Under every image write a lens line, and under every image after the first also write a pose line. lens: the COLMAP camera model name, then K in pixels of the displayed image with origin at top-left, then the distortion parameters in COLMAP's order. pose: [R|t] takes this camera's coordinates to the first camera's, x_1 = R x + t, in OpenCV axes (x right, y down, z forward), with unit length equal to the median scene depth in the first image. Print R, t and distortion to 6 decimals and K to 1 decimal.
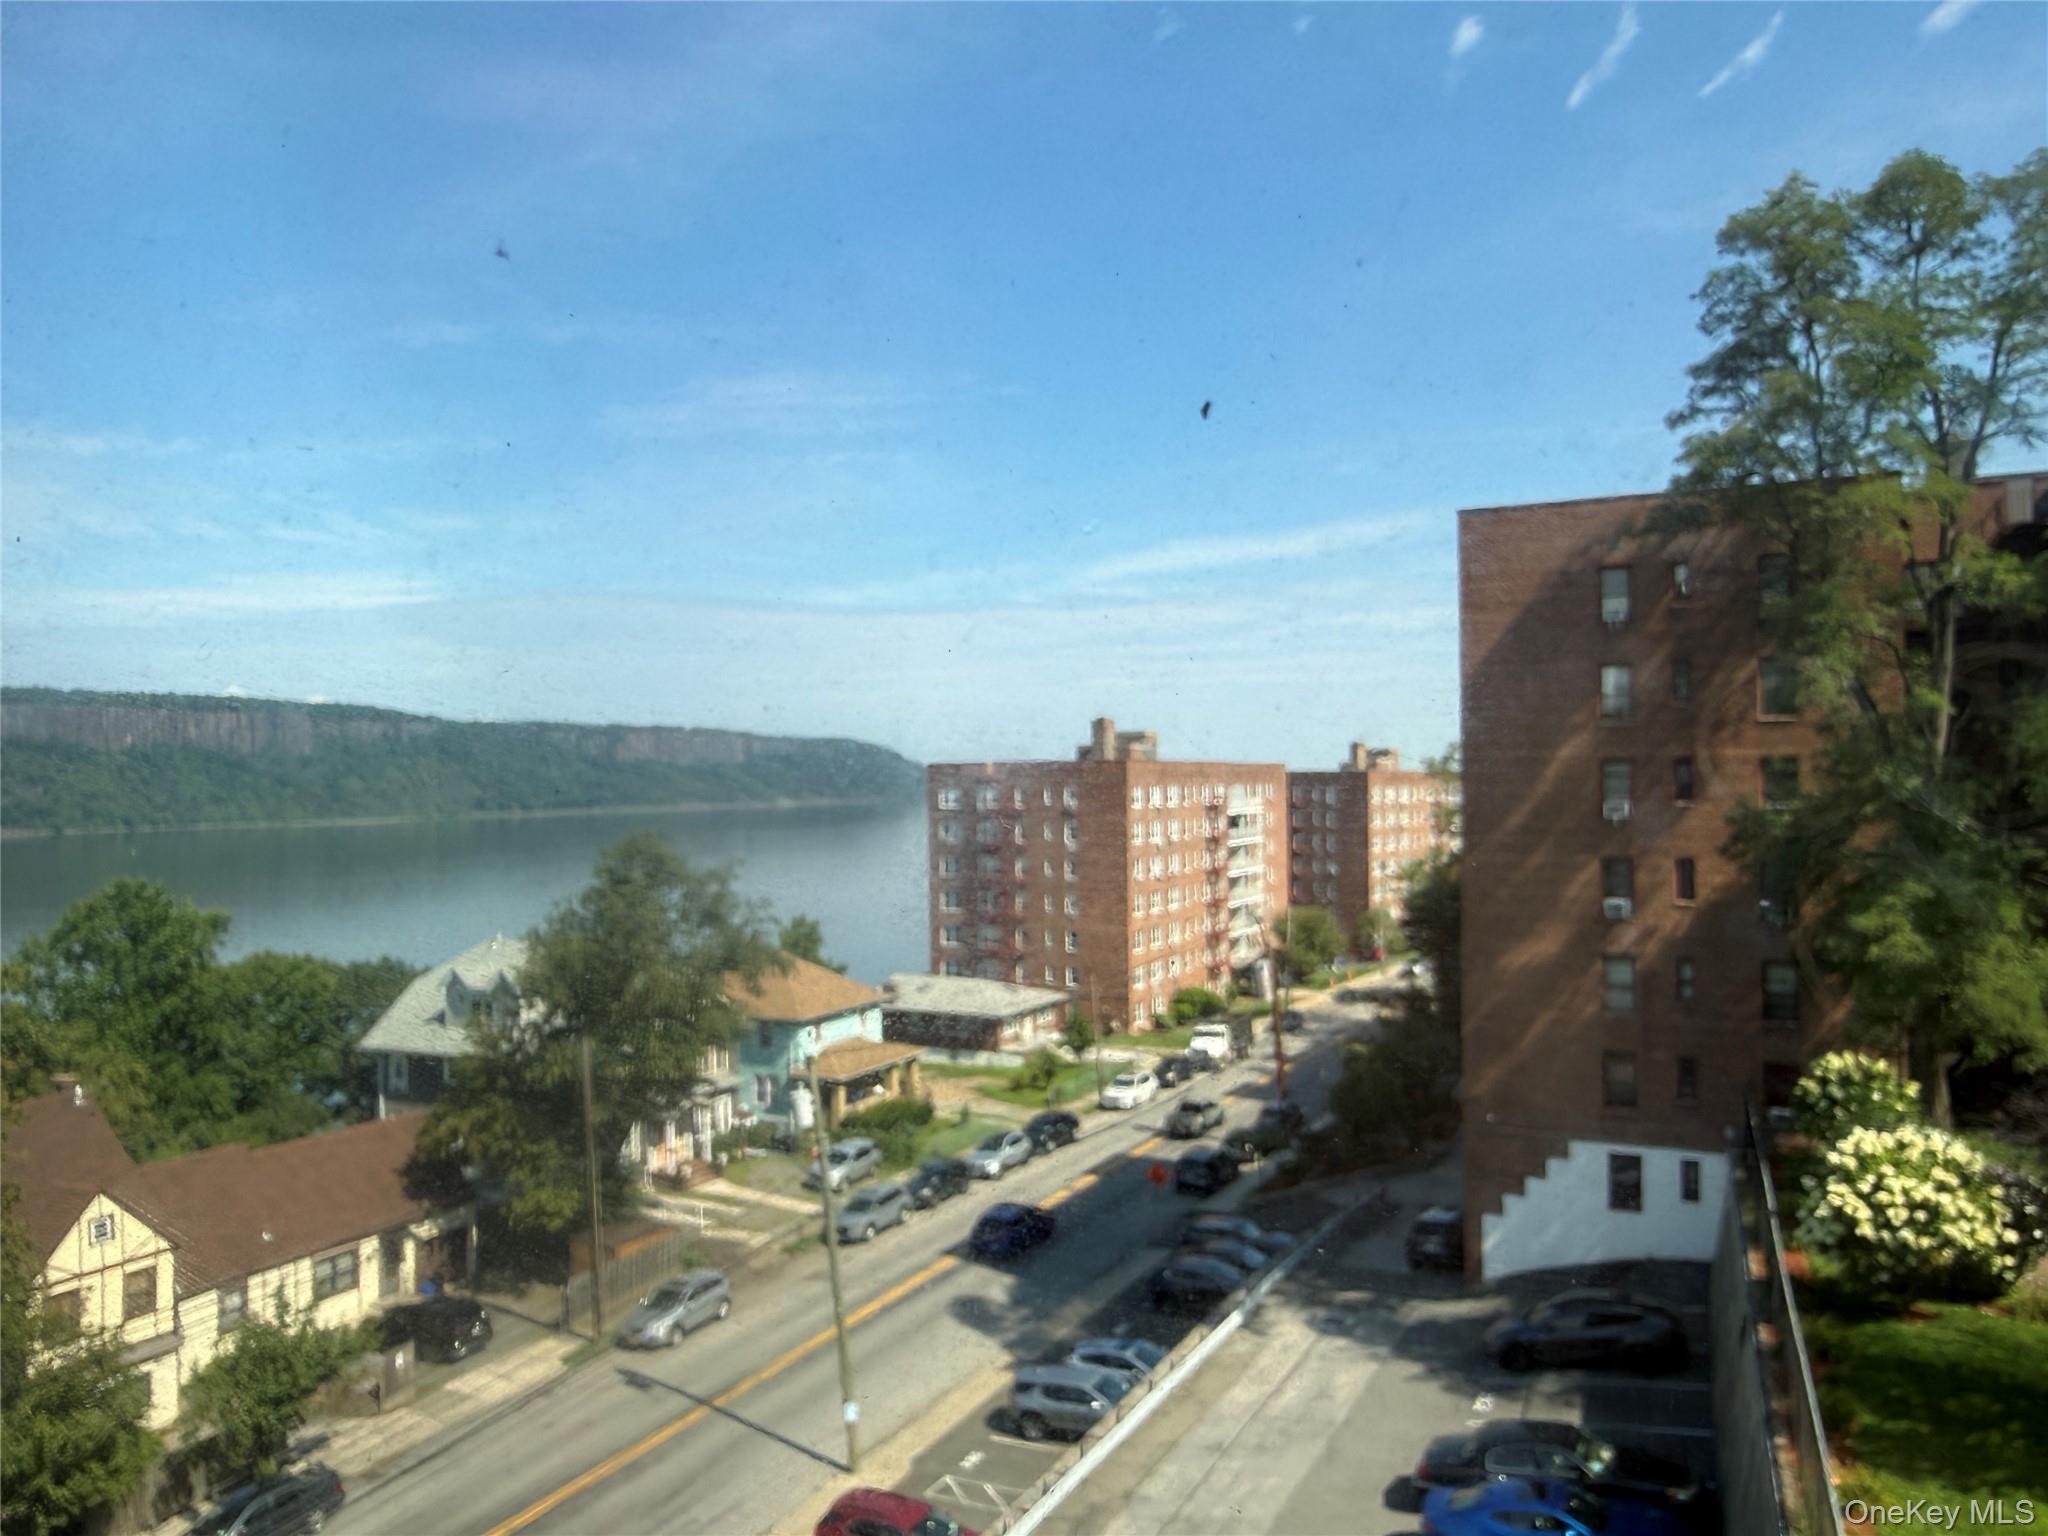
lens RADIAL K [[1490.1, 0, 1024.0], [0, 1490.1, 768.0], [0, 0, 1]] dist [0.001580, 0.002121]
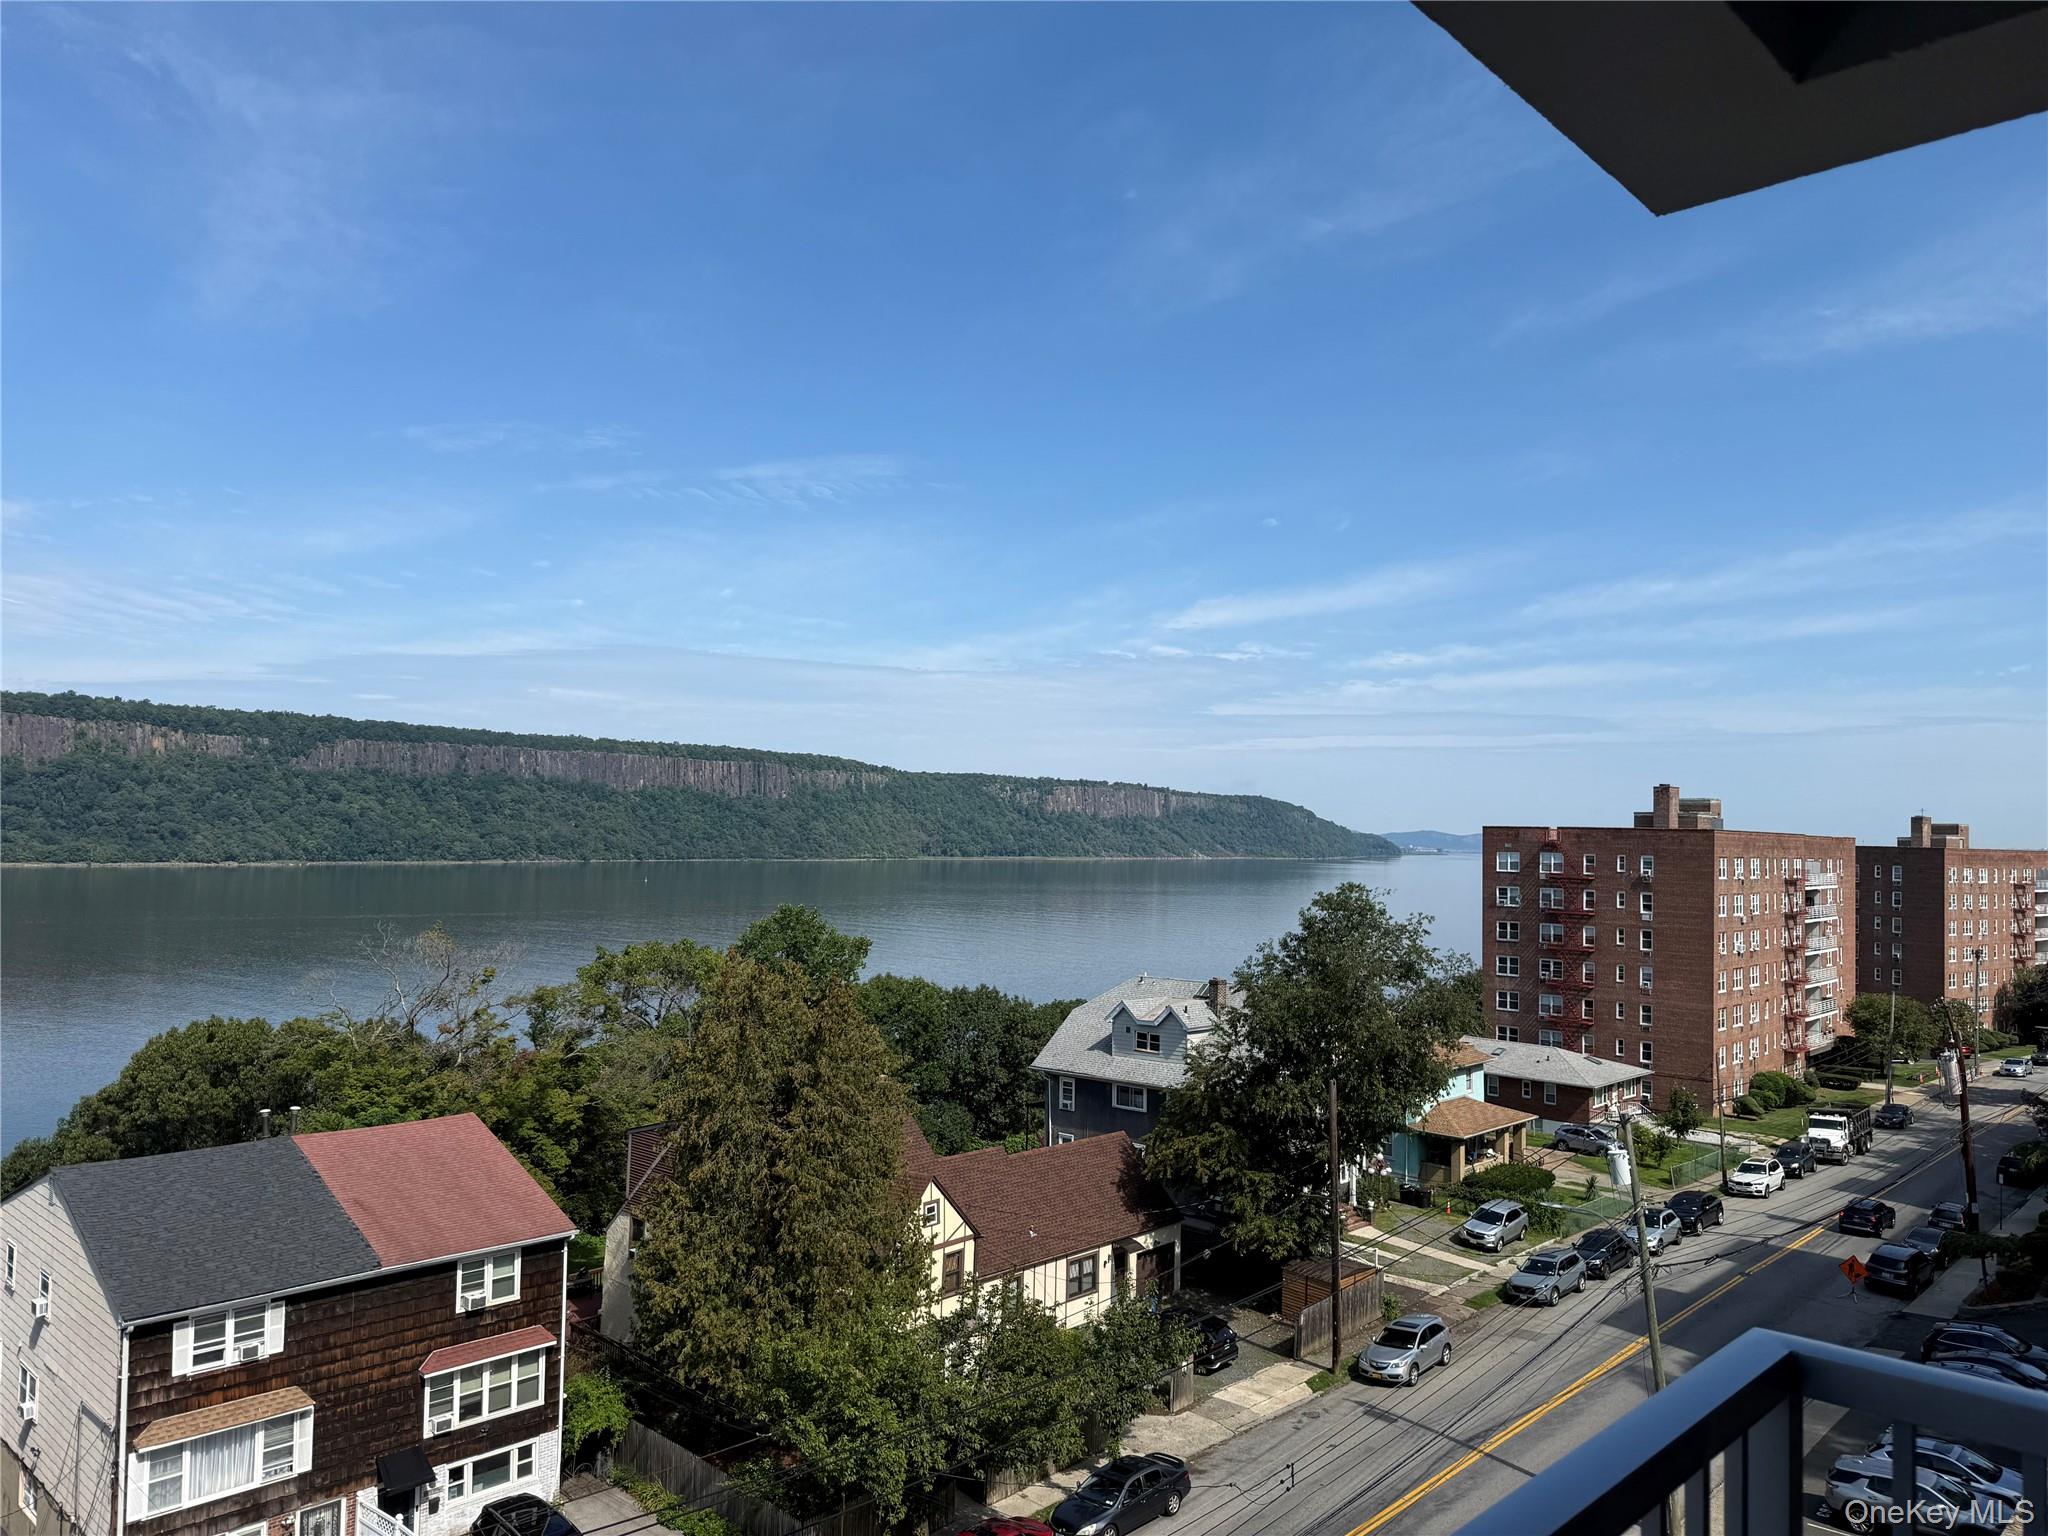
lens RADIAL K [[1454.3, 0, 1024.0], [0, 1454.3, 768.0], [0, 0, 1]] dist [0.137572, -0.224413]
pose [[0.964808, 0.019594, -0.262223, -0.111190], [-0.029648, 0.998967, -0.034439, 0.001467], [0.261277, 0.041001, 0.964393, -0.038495]]
